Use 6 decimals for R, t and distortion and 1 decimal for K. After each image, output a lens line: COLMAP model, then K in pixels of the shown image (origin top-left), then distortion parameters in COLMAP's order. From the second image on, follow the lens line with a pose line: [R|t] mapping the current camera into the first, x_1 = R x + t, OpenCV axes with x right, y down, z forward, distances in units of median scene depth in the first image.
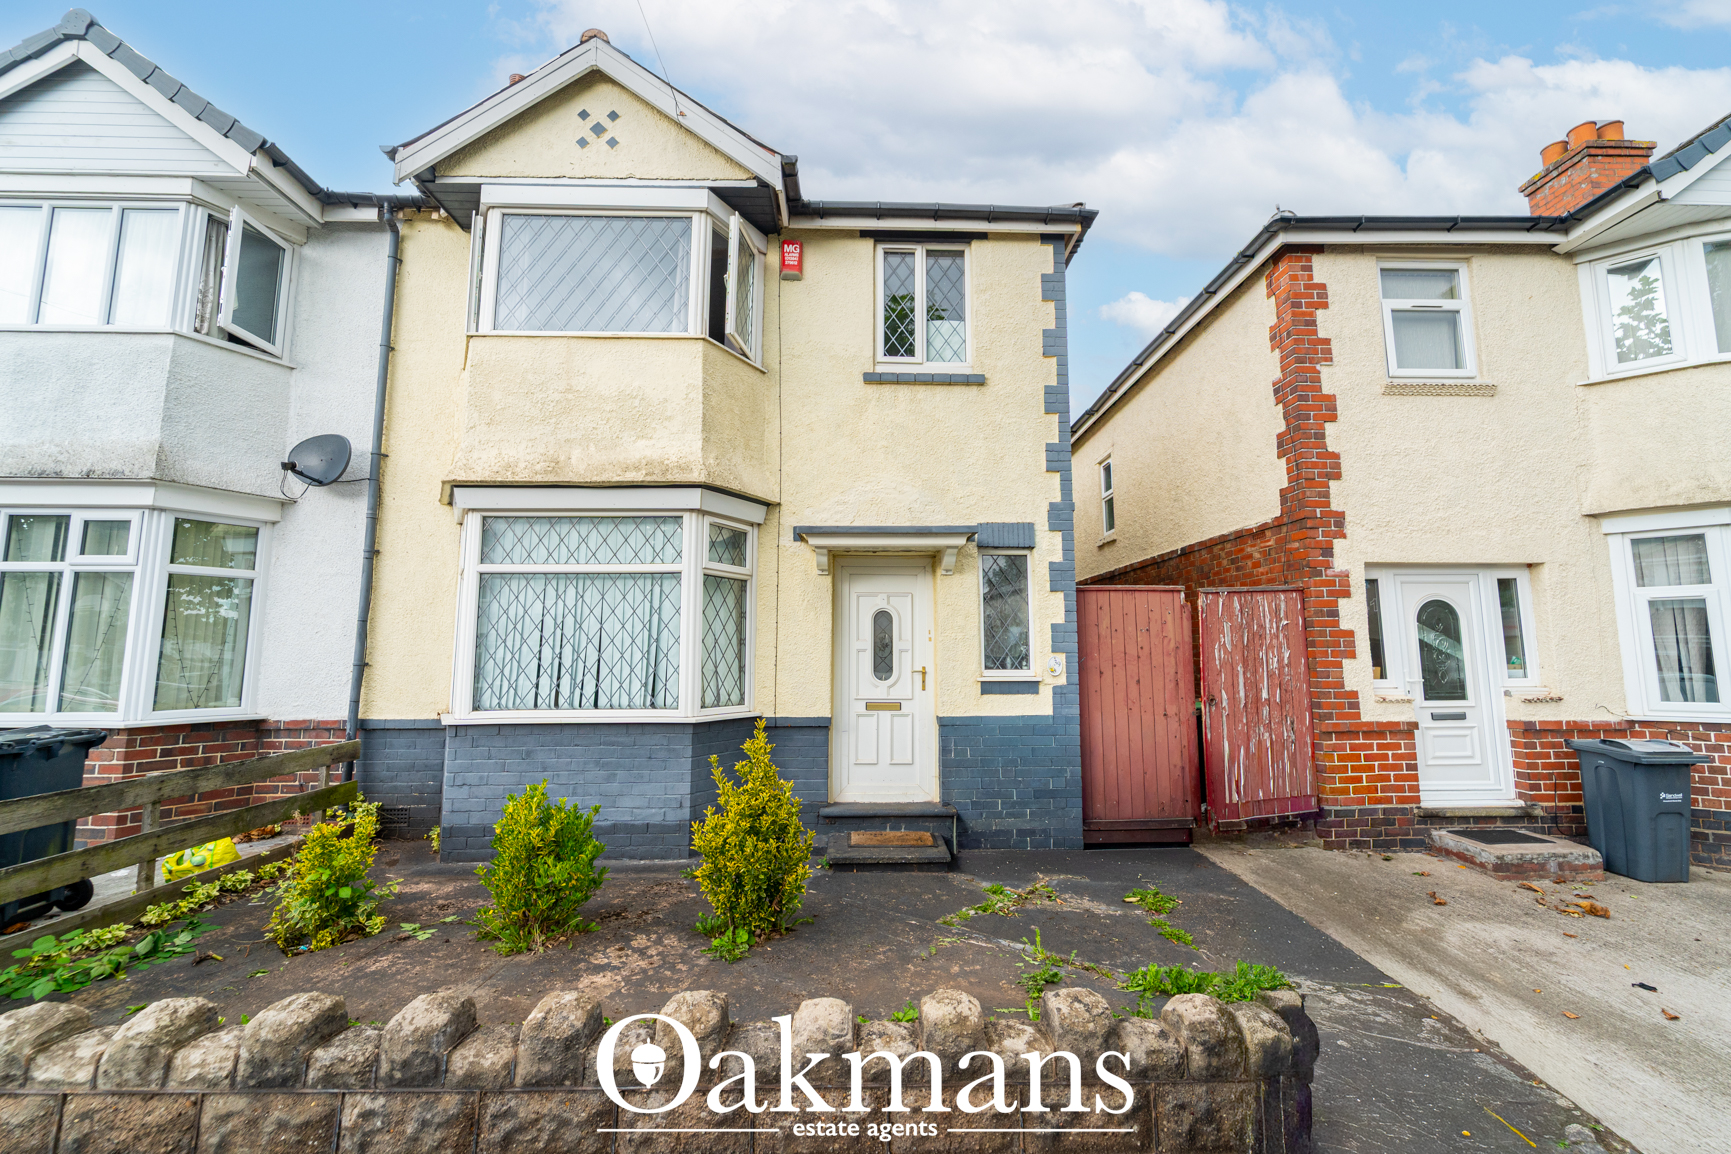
lens RADIAL K [[701.3, 0, 868.6], [0, 701.3, 575.0], [0, 0, 1]] dist [0.001166, -0.001025]
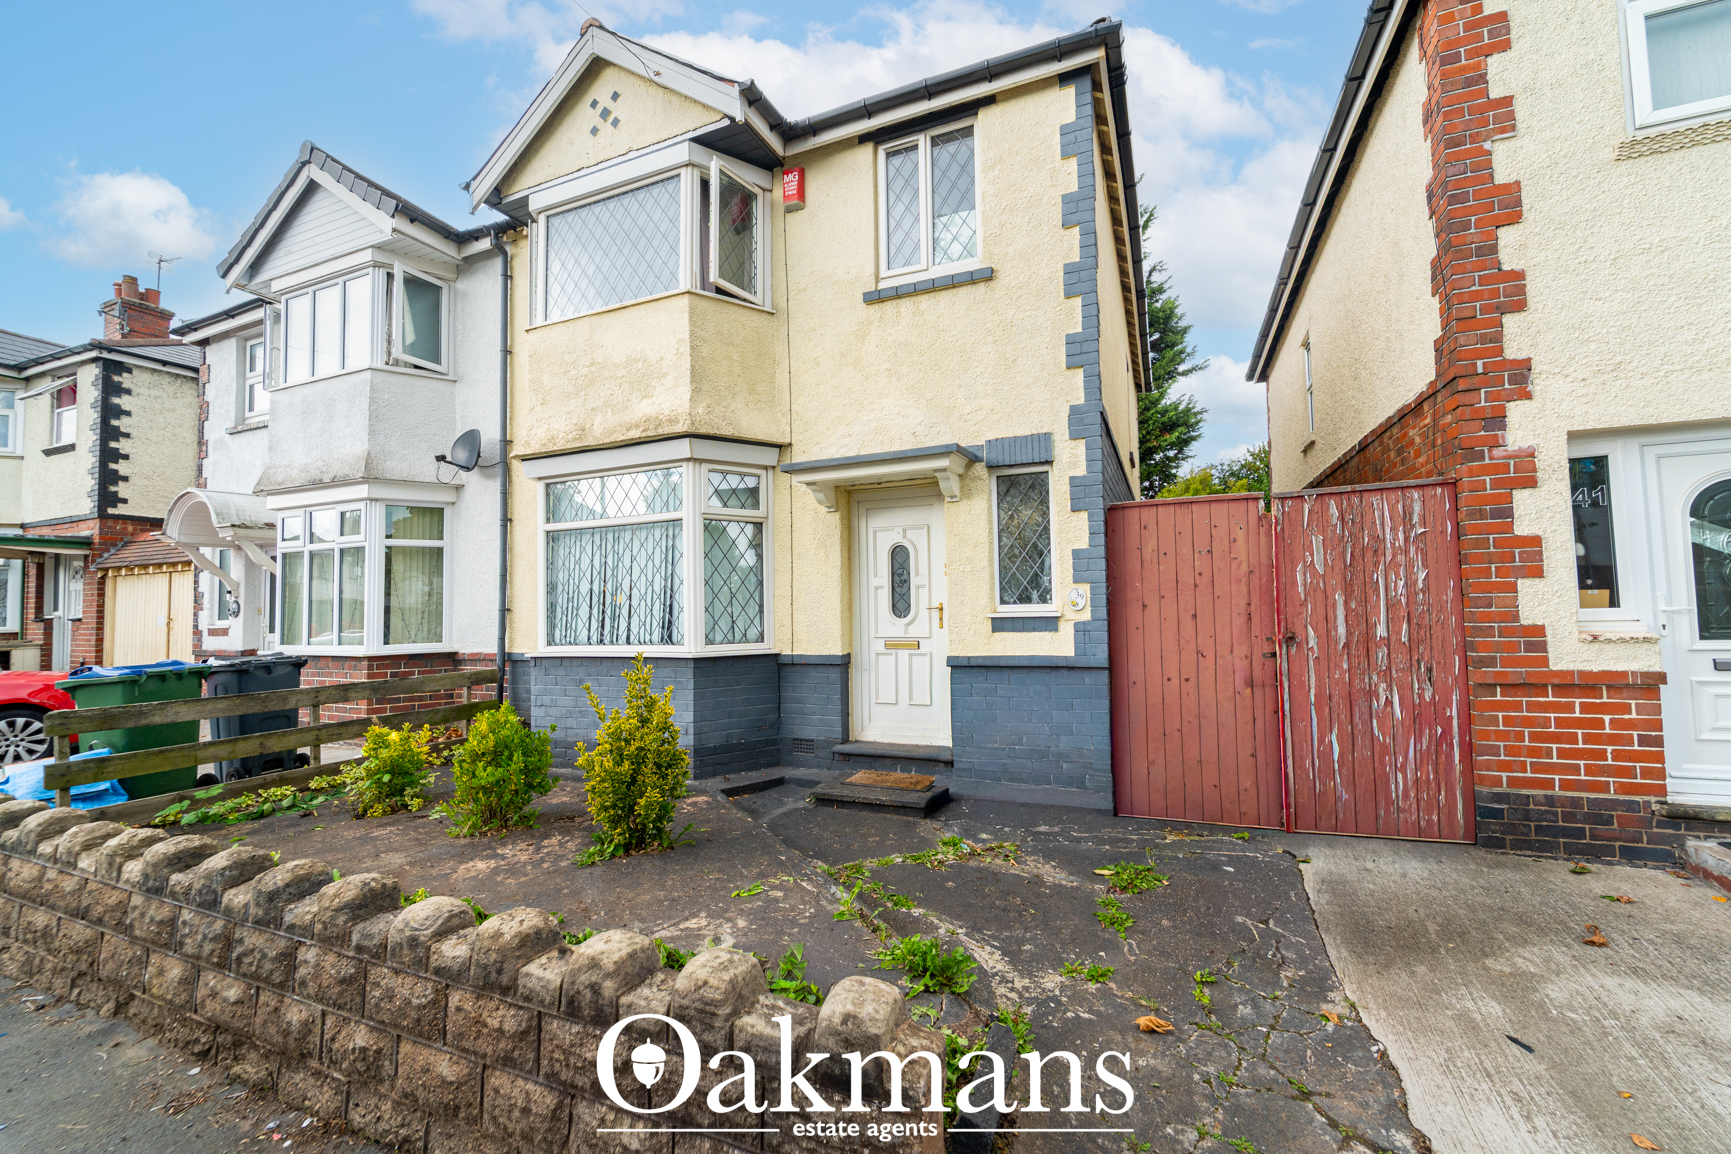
lens RADIAL K [[701.3, 0, 868.6], [0, 701.3, 575.0], [0, 0, 1]] dist [0.001166, -0.001025]
pose [[0.908565, -0.036958, -0.416106, 0.389703], [0.067946, 0.995889, 0.059908, 0.032632], [0.412181, -0.082703, 0.907341, 0.124576]]
